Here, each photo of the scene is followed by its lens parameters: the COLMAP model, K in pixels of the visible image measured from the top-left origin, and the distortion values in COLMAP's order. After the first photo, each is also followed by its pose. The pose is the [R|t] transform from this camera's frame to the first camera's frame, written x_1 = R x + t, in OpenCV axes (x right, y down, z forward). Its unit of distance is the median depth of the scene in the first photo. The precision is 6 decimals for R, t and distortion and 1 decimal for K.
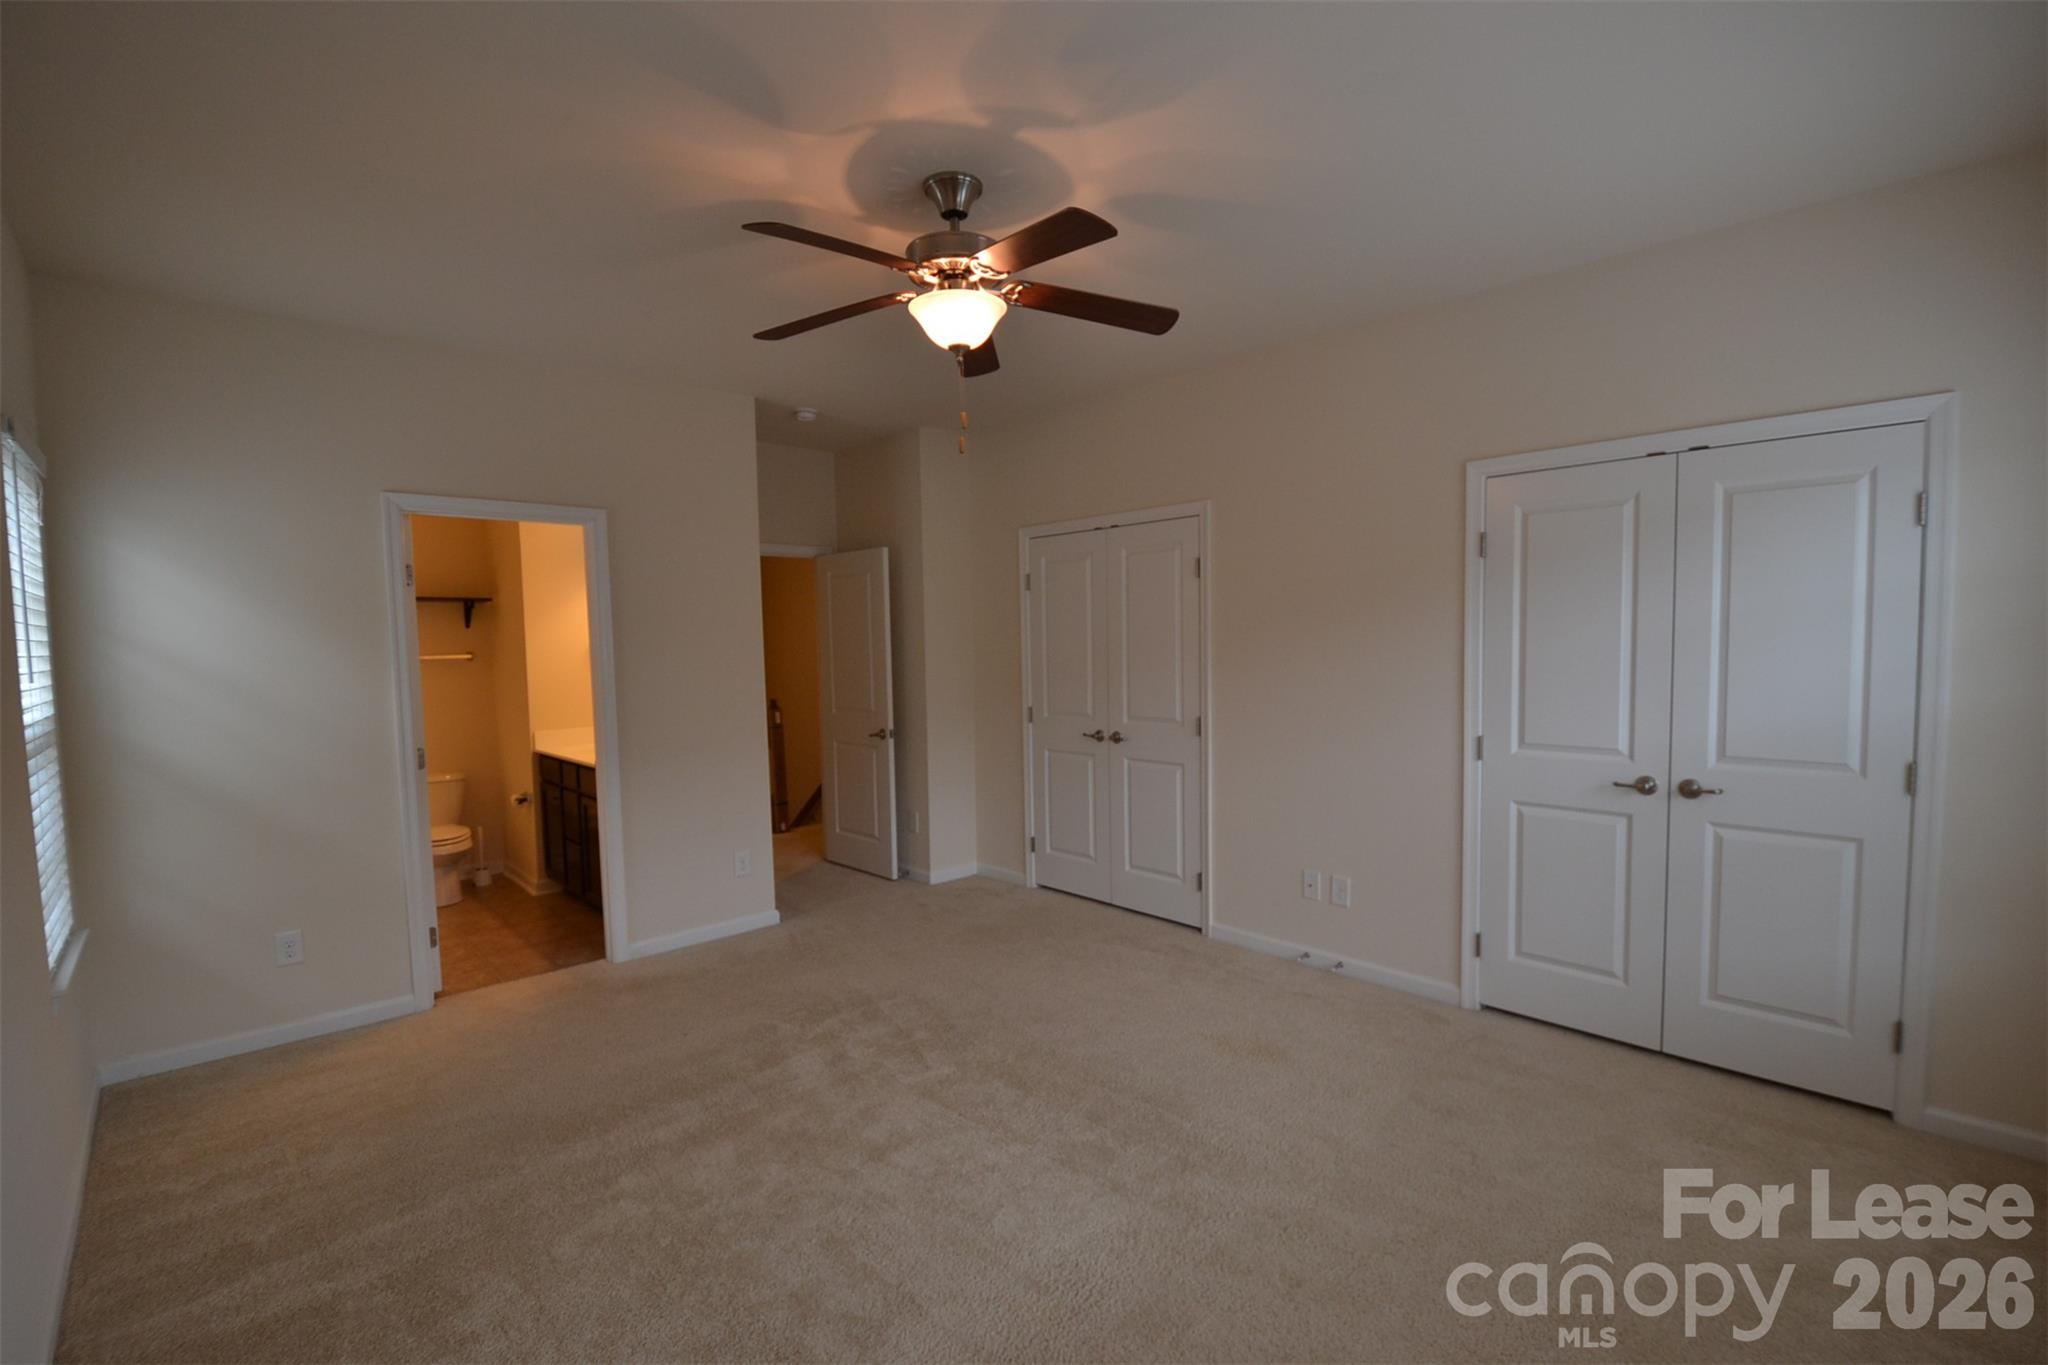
lens RADIAL K [[924.1, 0, 1032.8], [0, 924.1, 692.3], [0, 0, 1]] dist [0.000255, -0.000097]
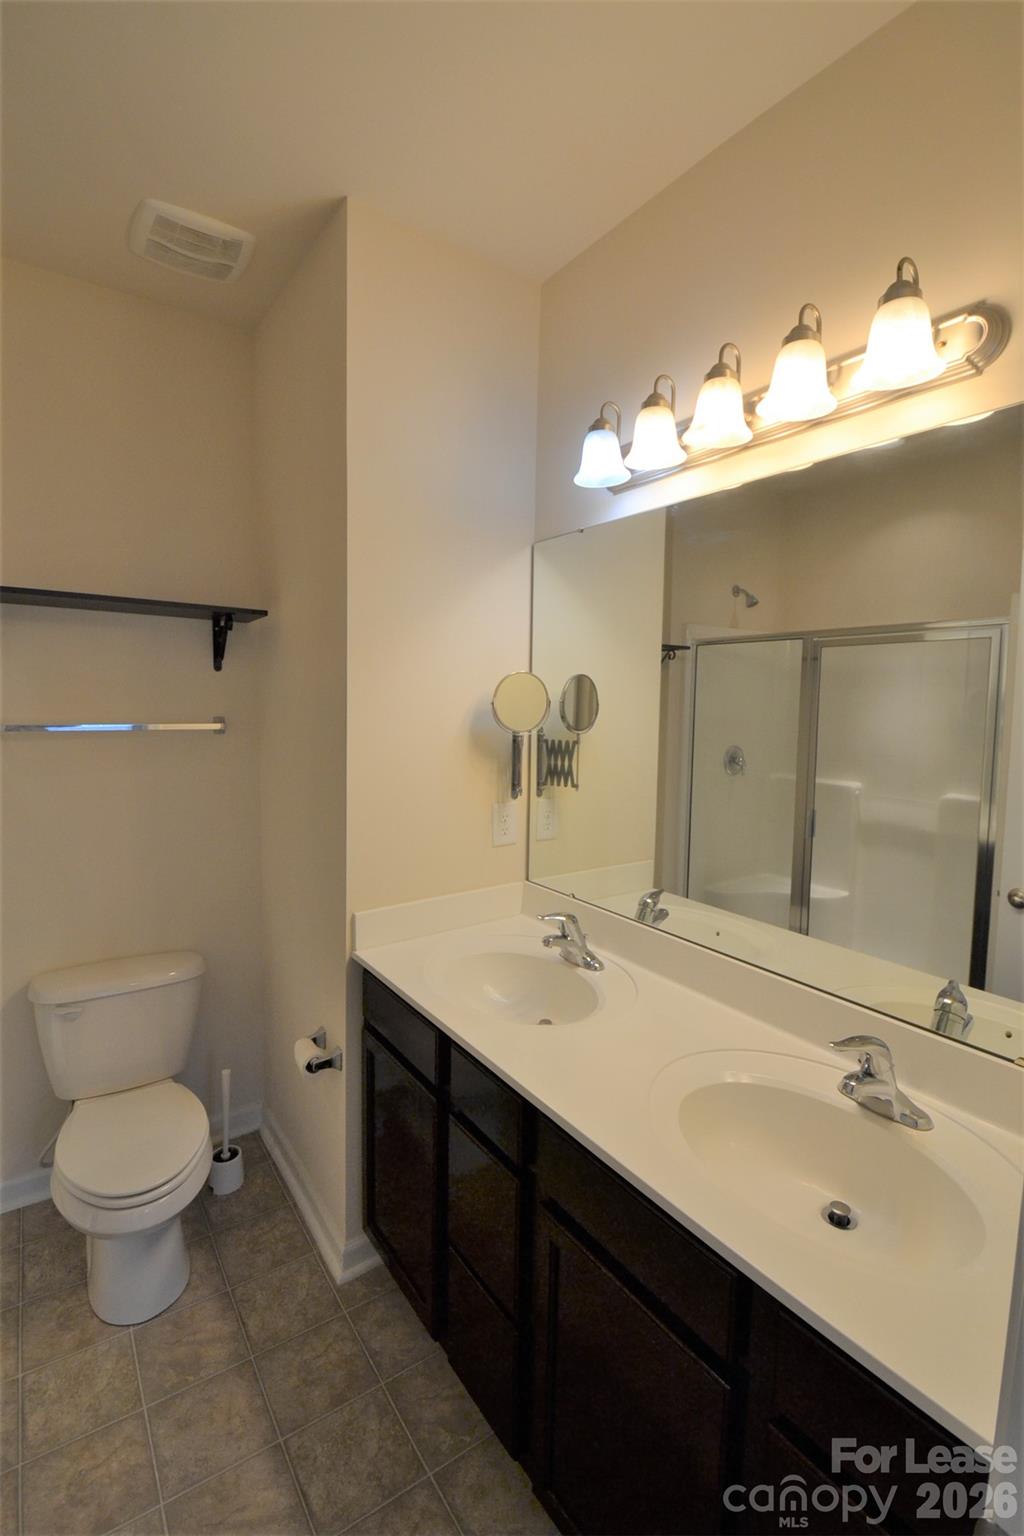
lens RADIAL K [[693.1, 0, 512.0], [0, 693.1, 768.0], [0, 0, 1]] dist [0.000255, -0.000097]
pose [[0.989593, 0.050486, -0.134745, -0.425222], [-0.047975, 0.998610, 0.021816, -0.035123], [0.135659, -0.015125, 0.990640, 0.687888]]
